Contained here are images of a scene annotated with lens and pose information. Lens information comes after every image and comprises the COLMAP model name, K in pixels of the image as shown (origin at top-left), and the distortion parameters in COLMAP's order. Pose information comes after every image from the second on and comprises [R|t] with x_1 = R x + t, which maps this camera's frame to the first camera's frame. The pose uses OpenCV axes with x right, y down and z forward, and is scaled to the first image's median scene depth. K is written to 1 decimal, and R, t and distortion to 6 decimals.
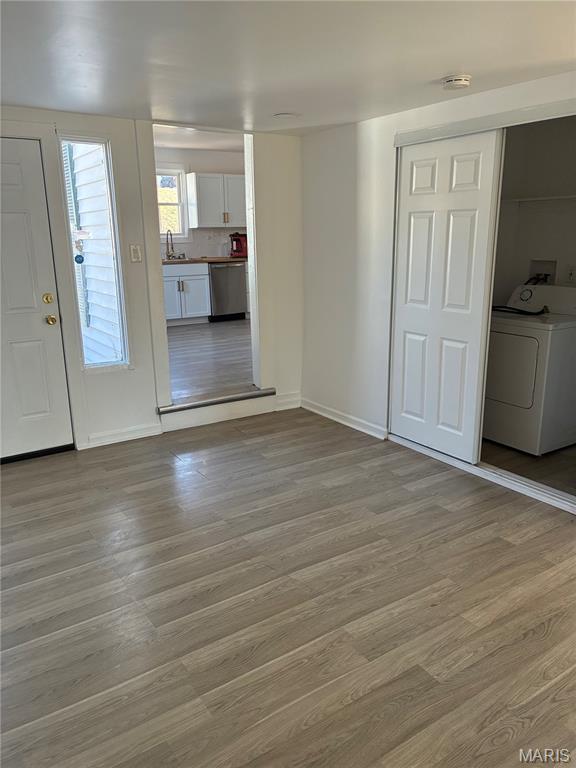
lens RADIAL K [[584.0, 0, 290.6], [0, 584.0, 378.4], [0, 0, 1]] dist [0.081986, -0.093418]
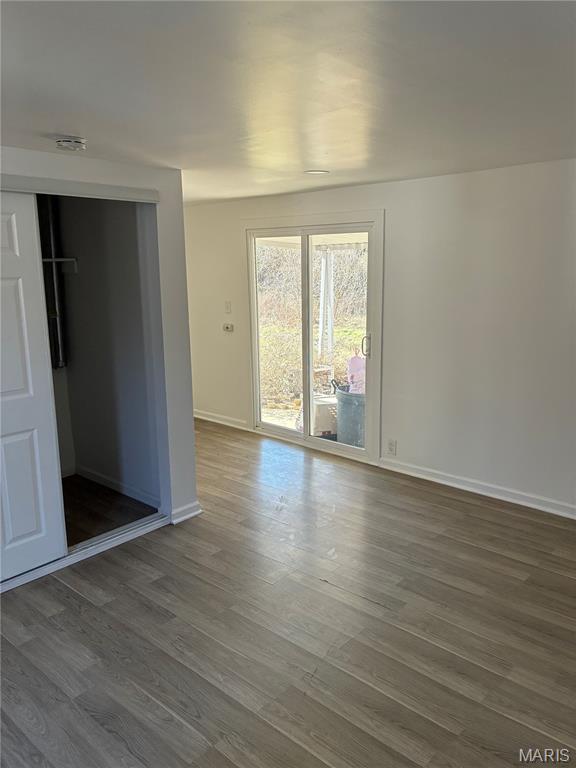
lens RADIAL K [[597.1, 0, 289.5], [0, 597.1, 359.6], [0, 0, 1]] dist [0.005263, 0.000889]
pose [[-0.251569, -0.138317, 0.957905, -0.619186], [0.254837, 0.945344, 0.203430, -0.239471], [-0.933687, 0.295286, -0.202571, 0.809639]]
